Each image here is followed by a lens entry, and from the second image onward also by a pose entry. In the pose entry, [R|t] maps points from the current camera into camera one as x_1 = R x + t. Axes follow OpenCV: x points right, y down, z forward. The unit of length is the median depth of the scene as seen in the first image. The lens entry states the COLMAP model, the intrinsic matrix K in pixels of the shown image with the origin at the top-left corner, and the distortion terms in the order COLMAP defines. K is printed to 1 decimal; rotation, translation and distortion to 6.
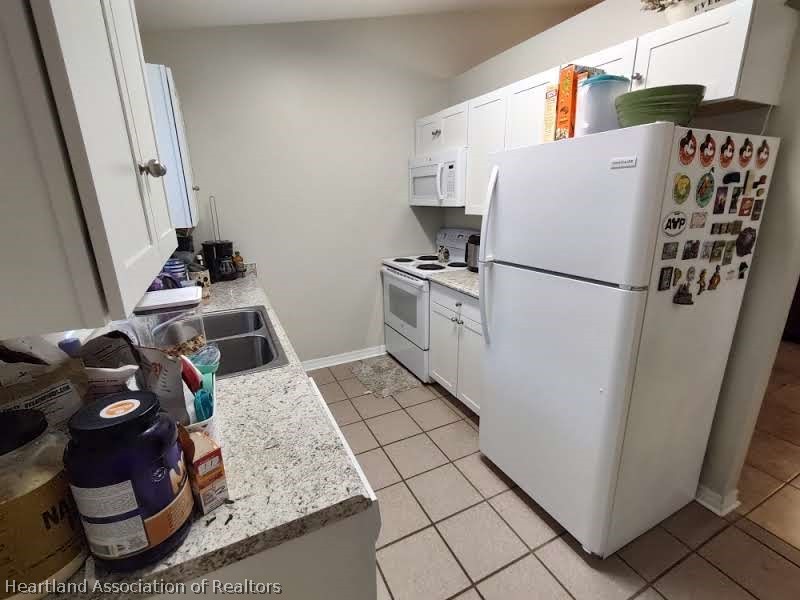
lens RADIAL K [[360.9, 0, 399.3], [0, 360.9, 300.0], [0, 0, 1]] dist [-0.000044, 0.001046]
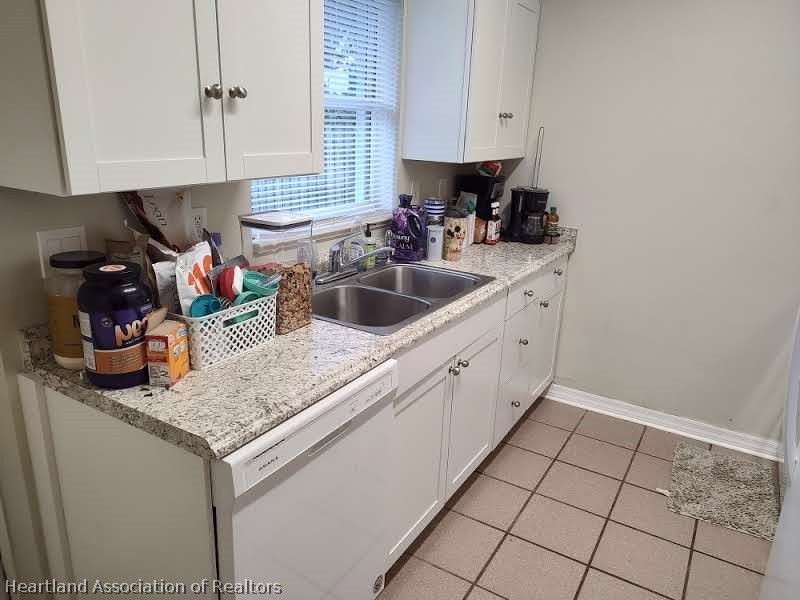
lens RADIAL K [[571.0, 0, 398.5], [0, 571.0, 299.2], [0, 0, 1]] dist [0.024888, -0.000680]
pose [[0.530104, 0.275781, -0.801832, 0.473624], [-0.272674, 0.950847, 0.146764, -0.061688], [0.802894, 0.140839, 0.579246, 0.185448]]
